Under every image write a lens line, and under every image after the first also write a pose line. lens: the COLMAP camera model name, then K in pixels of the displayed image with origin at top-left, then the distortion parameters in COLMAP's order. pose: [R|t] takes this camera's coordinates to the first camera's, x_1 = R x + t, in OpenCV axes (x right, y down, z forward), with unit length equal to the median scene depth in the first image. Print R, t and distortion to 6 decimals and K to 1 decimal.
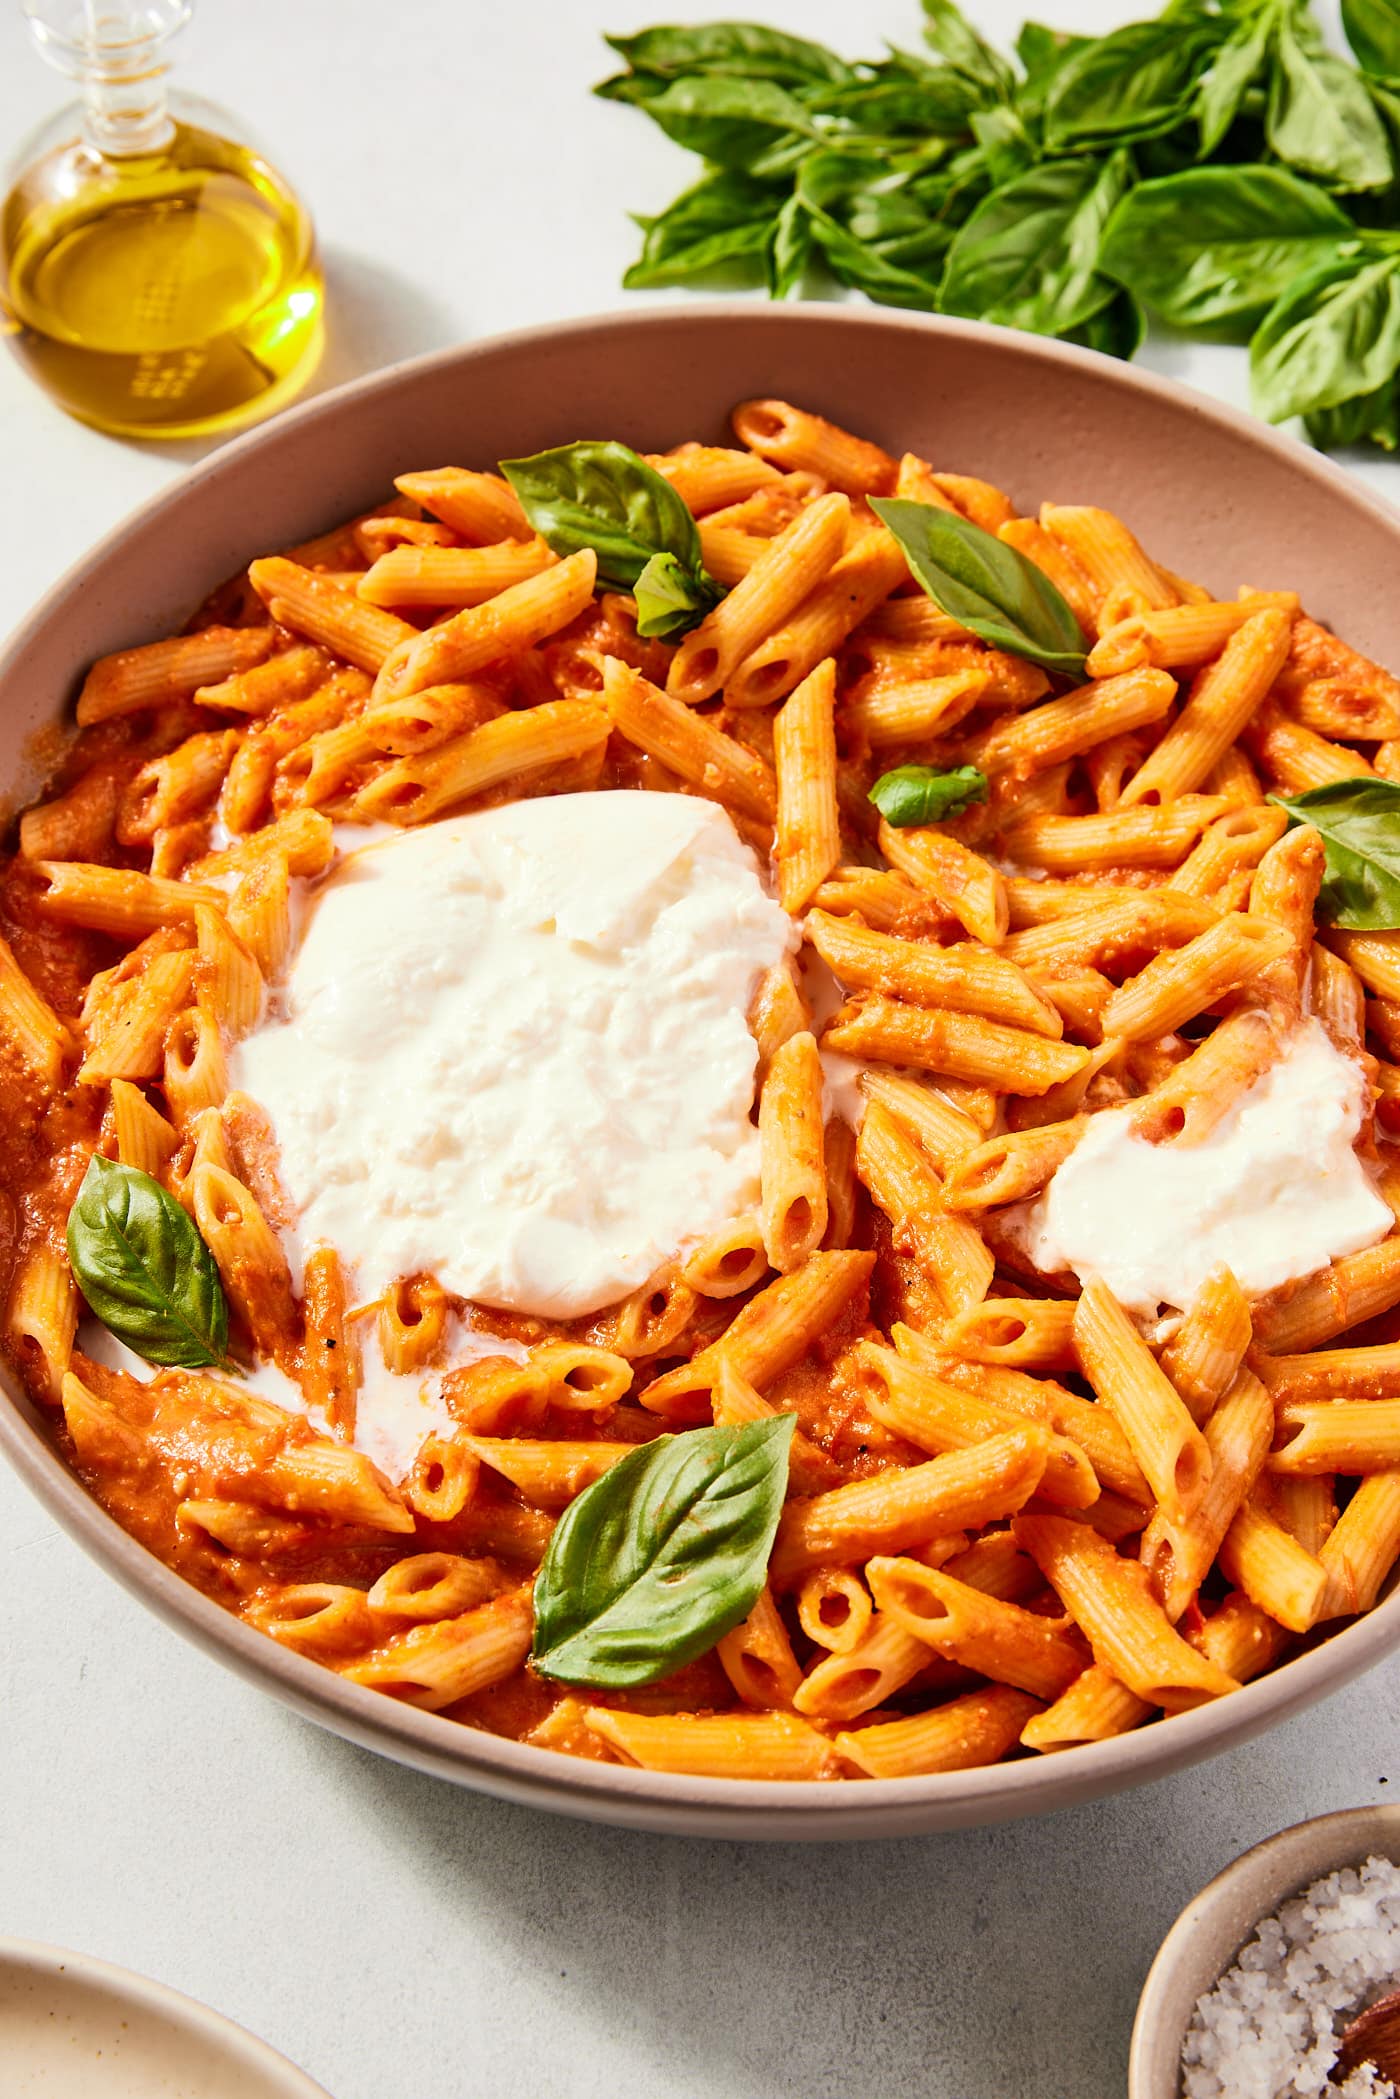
lens RADIAL K [[3107.7, 0, 700.0], [0, 3107.7, 1049.5], [0, 0, 1]] dist [0.110573, 0.028376]
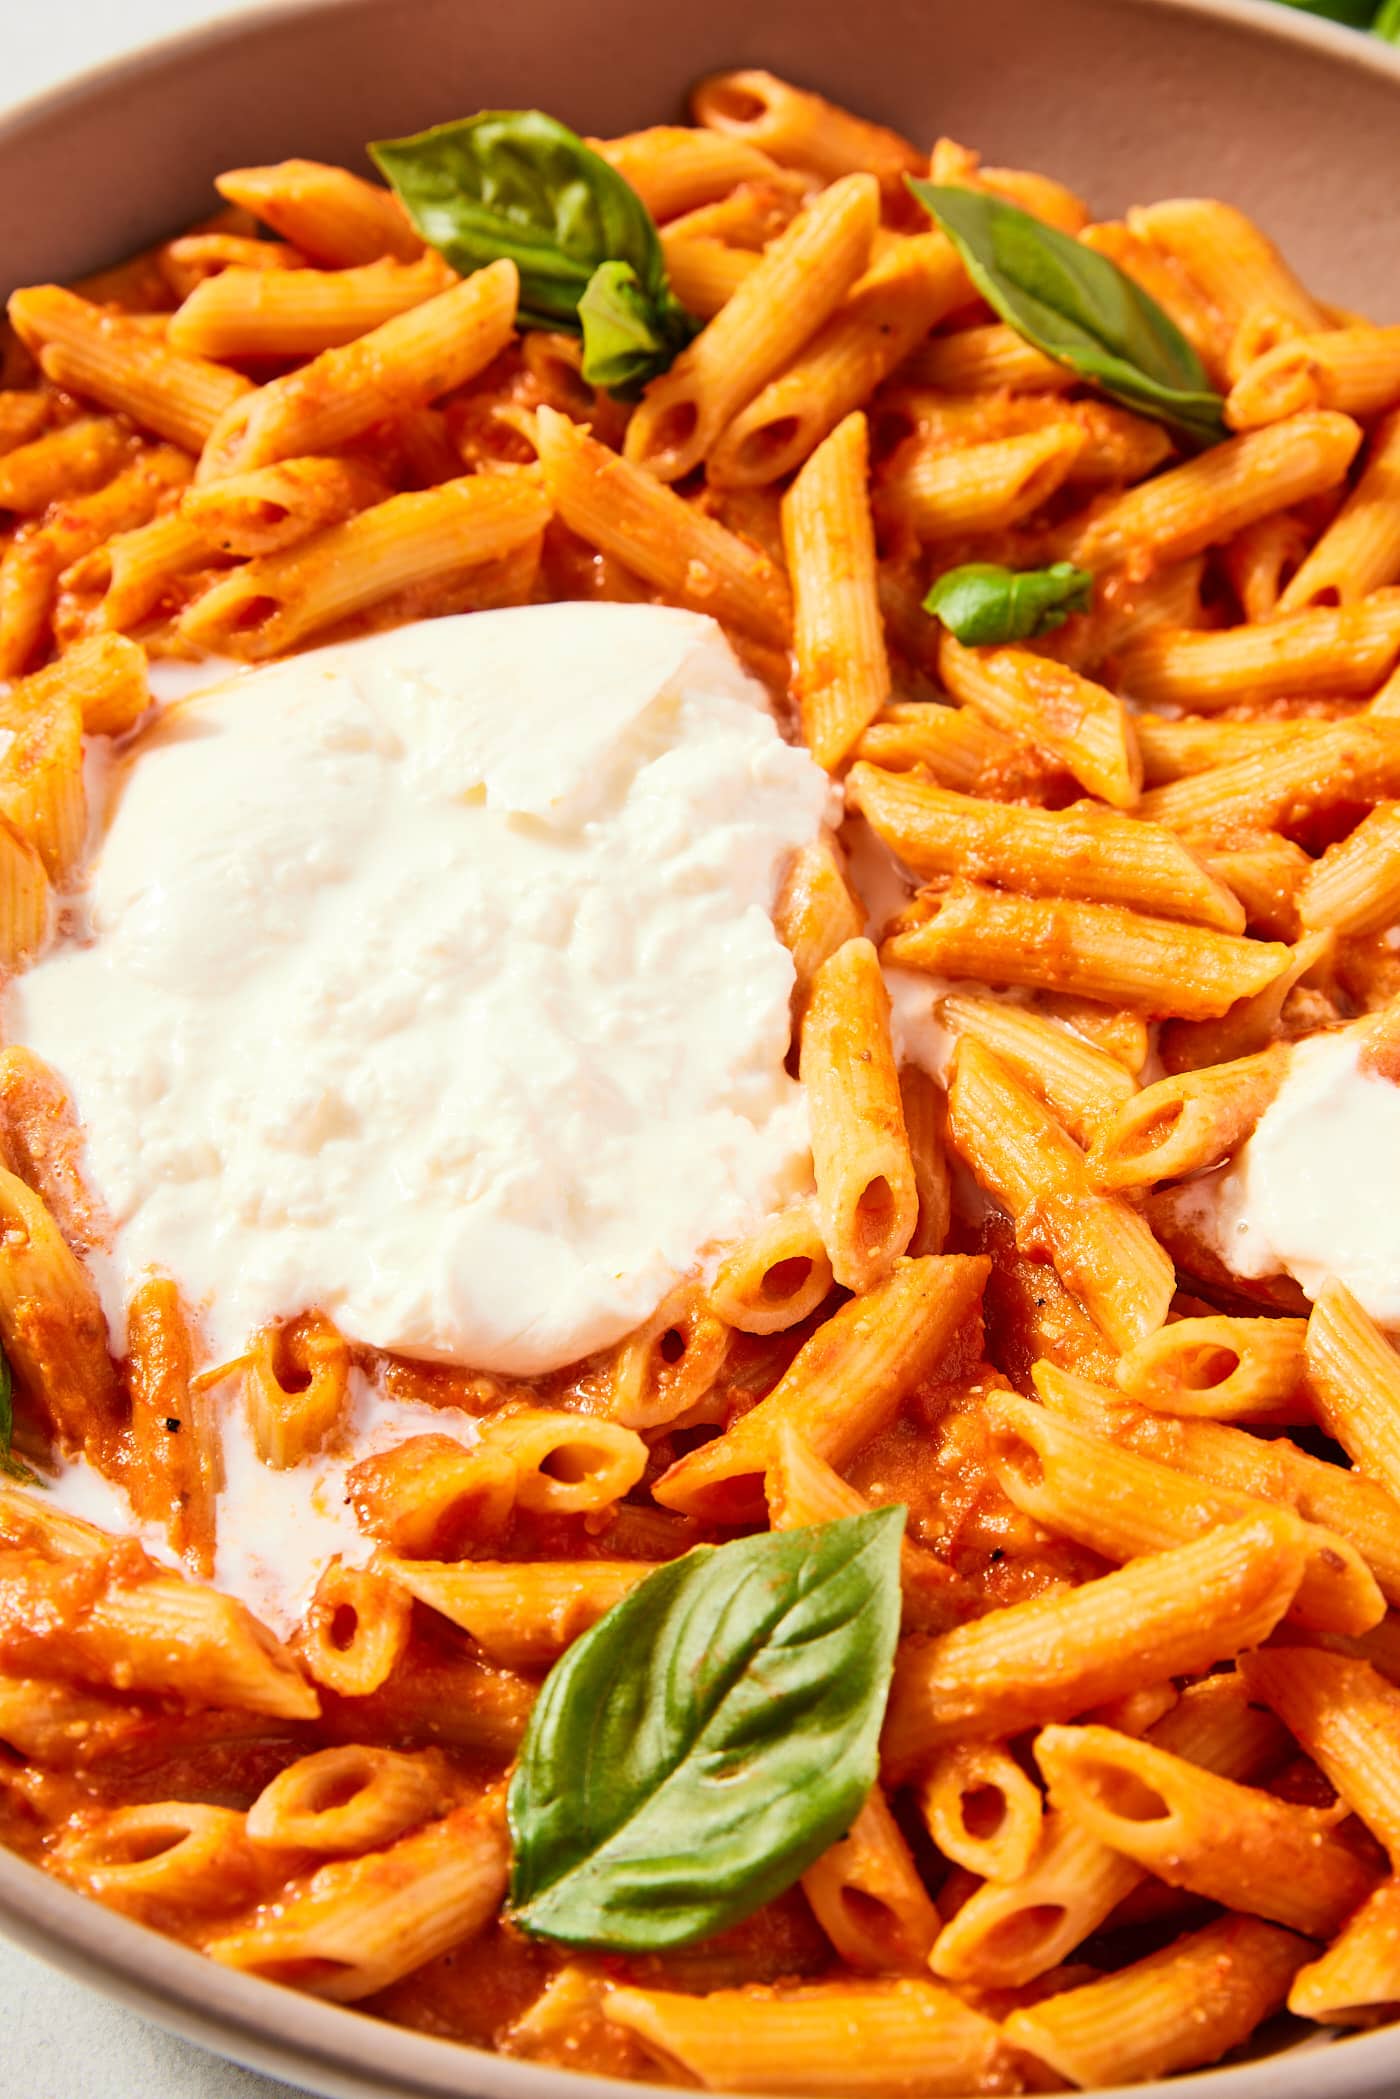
lens RADIAL K [[3310.7, 0, 700.0], [0, 3310.7, 1049.5], [0, 0, 1]] dist [0.064488, 0.020401]
pose [[0.997851, -0.031617, 0.057389, -0.043951], [0.032570, 0.999345, -0.015761, 0.029230], [-0.056853, 0.017596, 0.998227, 0.288219]]
